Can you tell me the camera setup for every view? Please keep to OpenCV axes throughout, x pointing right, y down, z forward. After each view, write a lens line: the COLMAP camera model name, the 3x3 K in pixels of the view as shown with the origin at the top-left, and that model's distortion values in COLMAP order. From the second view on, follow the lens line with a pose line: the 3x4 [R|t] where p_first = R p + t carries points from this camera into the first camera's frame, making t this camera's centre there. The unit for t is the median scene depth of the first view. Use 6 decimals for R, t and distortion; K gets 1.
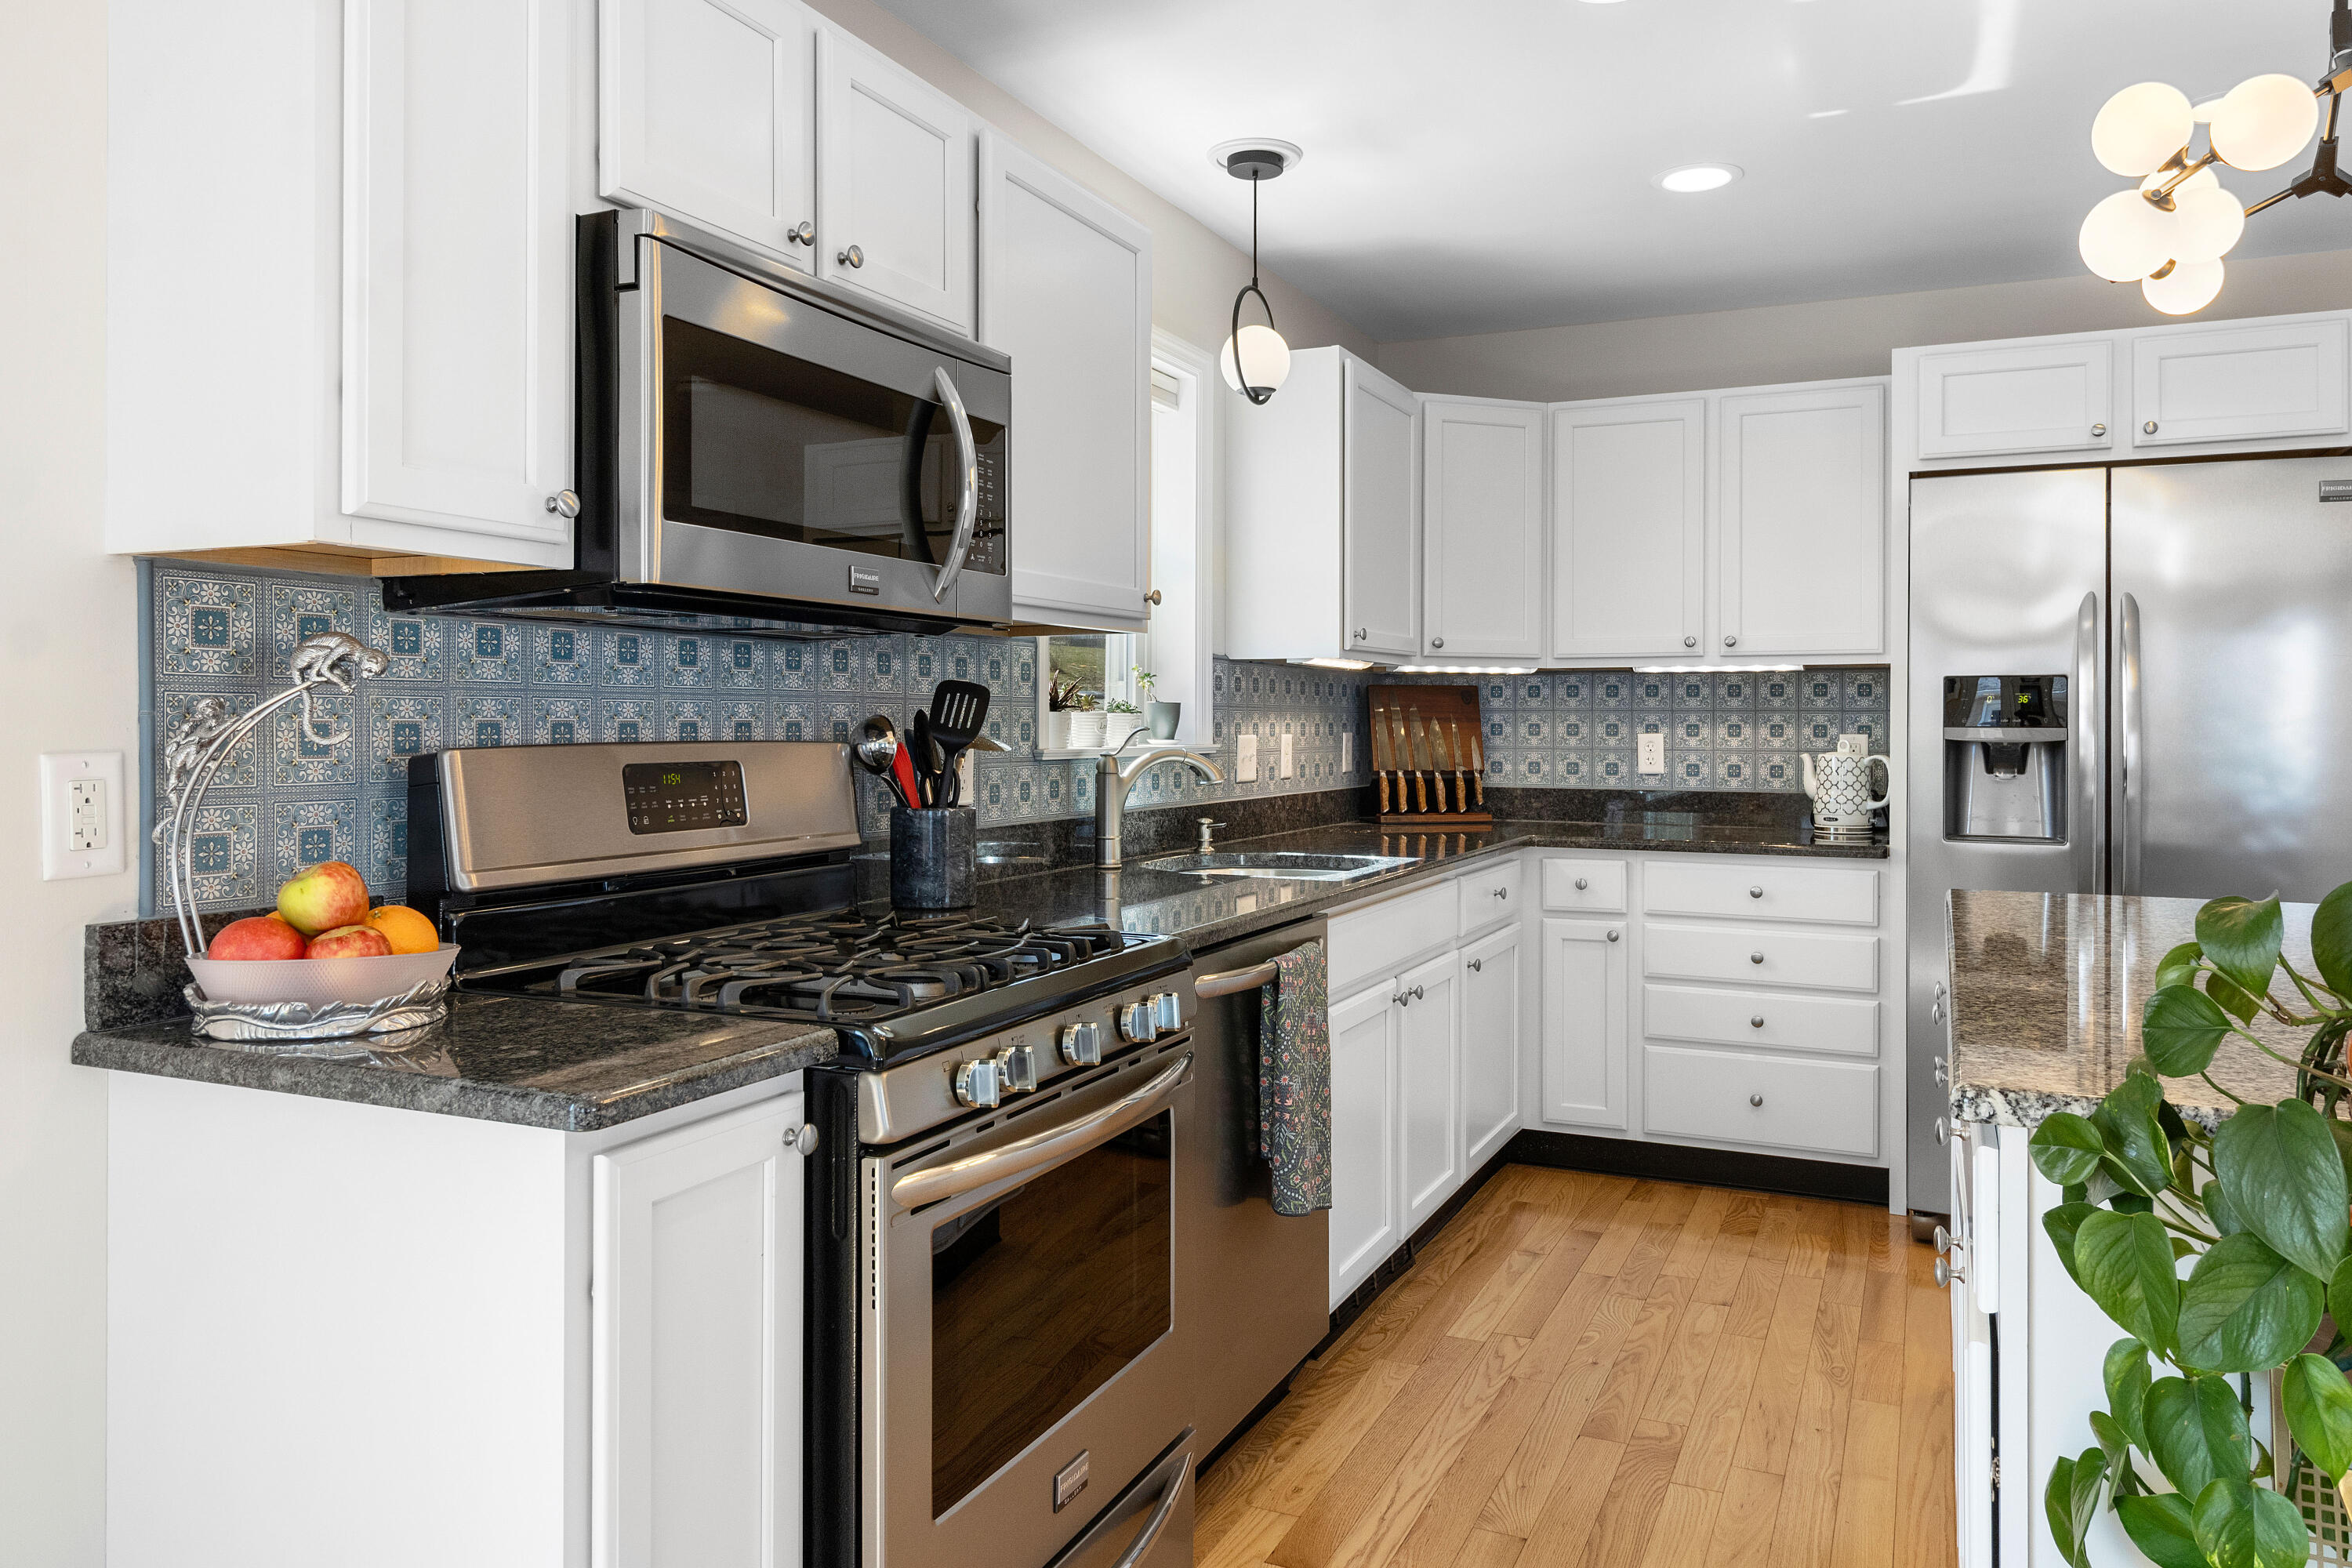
lens RADIAL K [[1611.7, 0, 1193.2], [0, 1611.7, 723.4], [0, 0, 1]] dist [0.003227, -0.000318]
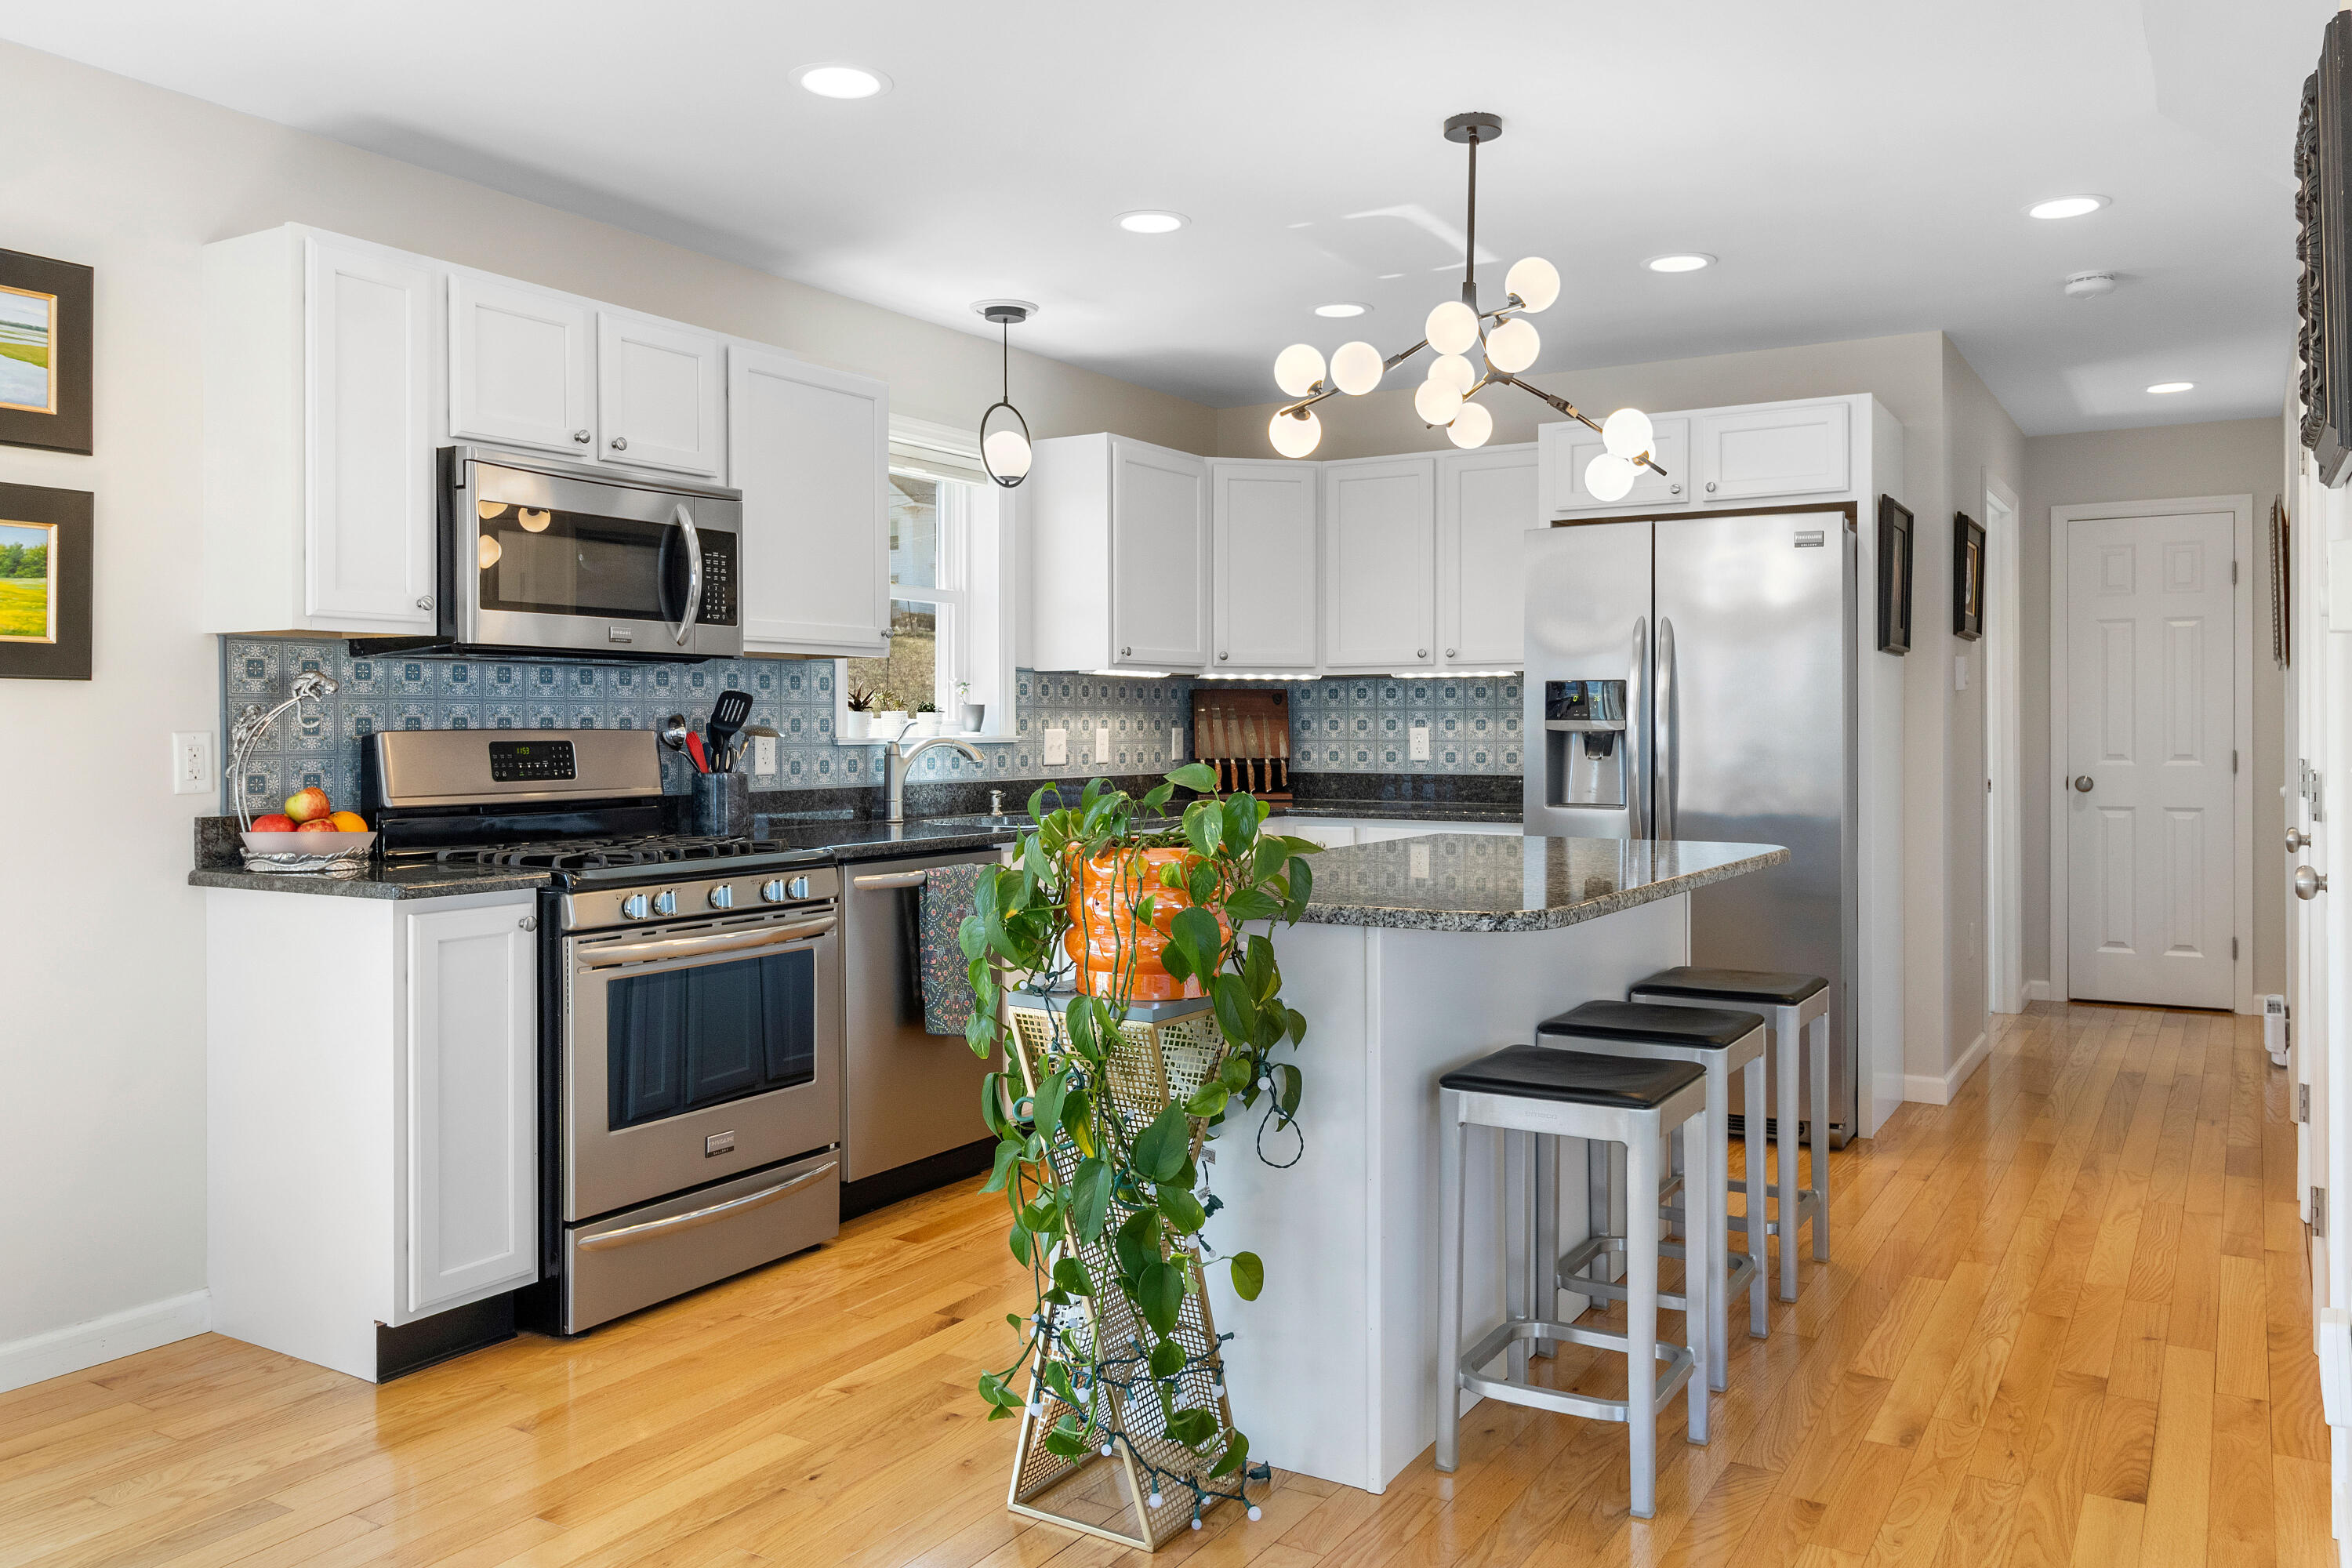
lens RADIAL K [[1746.0, 0, 1188.4], [0, 1746.0, 736.0], [0, 0, 1]] dist [0.001149, 0.002714]
pose [[0.993296, -0.003672, -0.115543, 0.357588], [0.004201, 0.999982, 0.004331, 0.008445], [0.115525, -0.004788, 0.993293, -0.458366]]
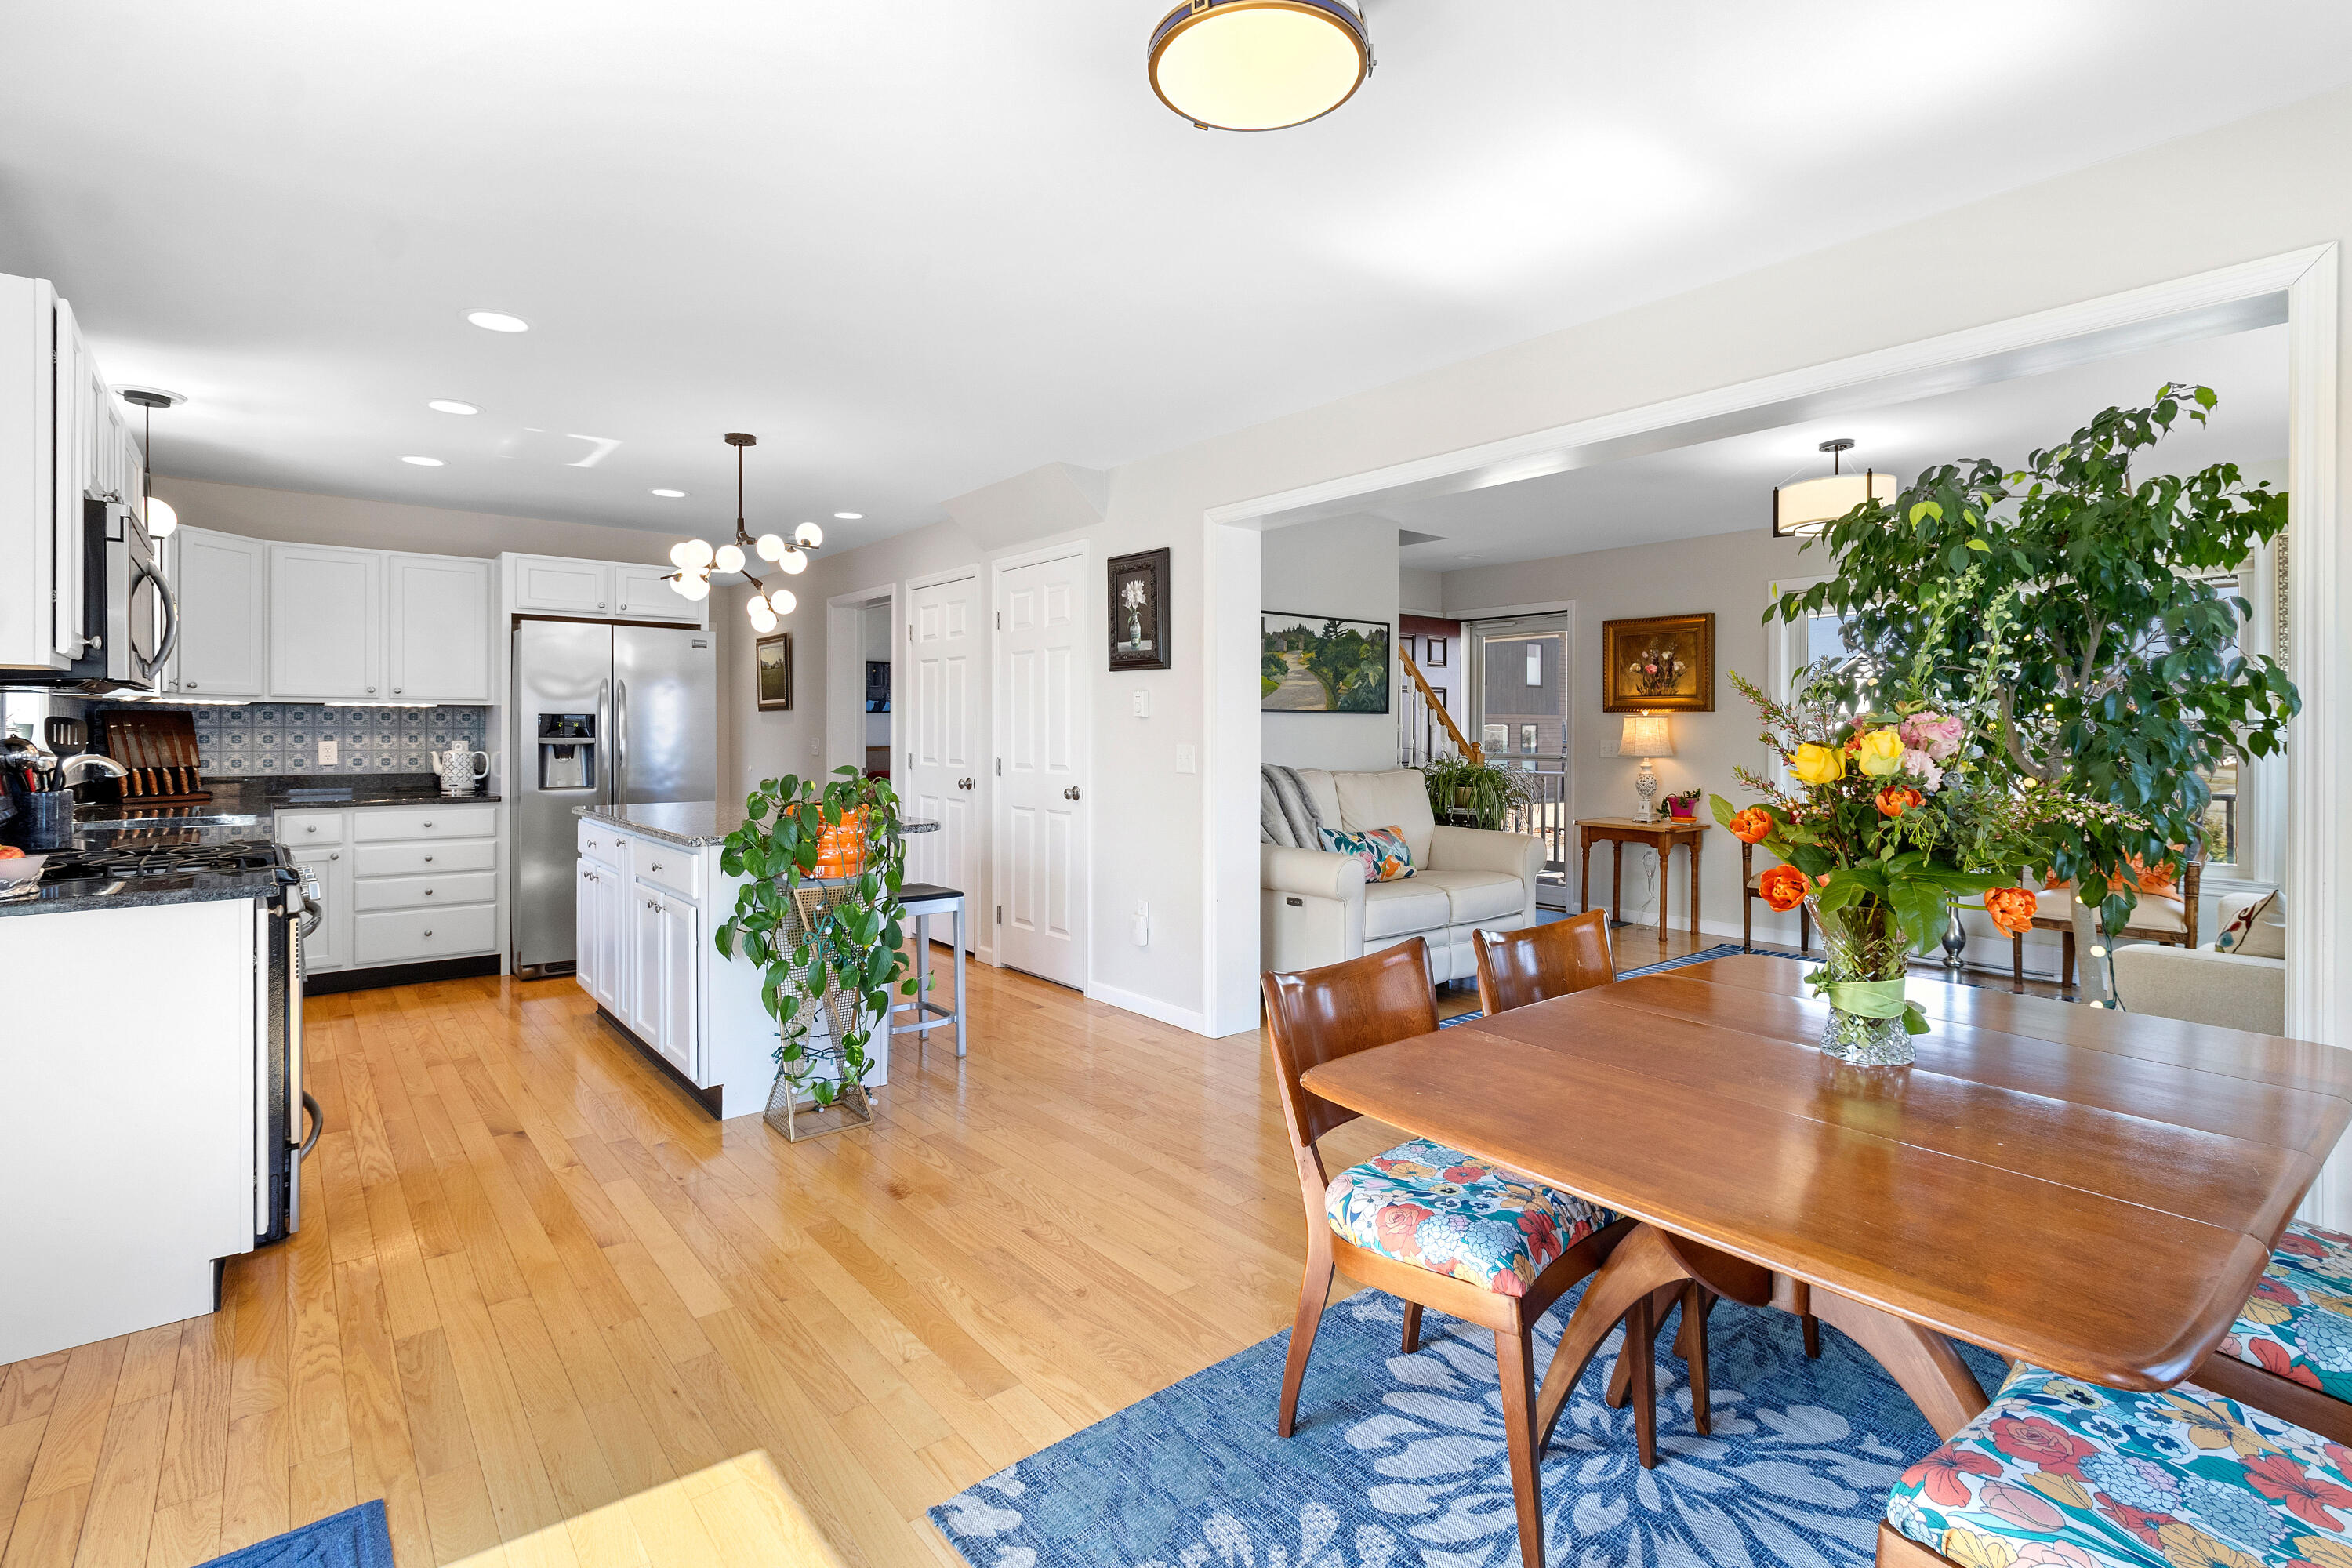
lens RADIAL K [[1119.0, 0, 1186.9], [0, 1119.0, 735.0], [0, 0, 1]] dist [0.005396, 0.000287]
pose [[0.437482, -0.006045, 0.899207, -0.519273], [-0.000624, 0.999975, 0.007026, -0.012390], [-0.899227, -0.003635, 0.437468, -0.445287]]
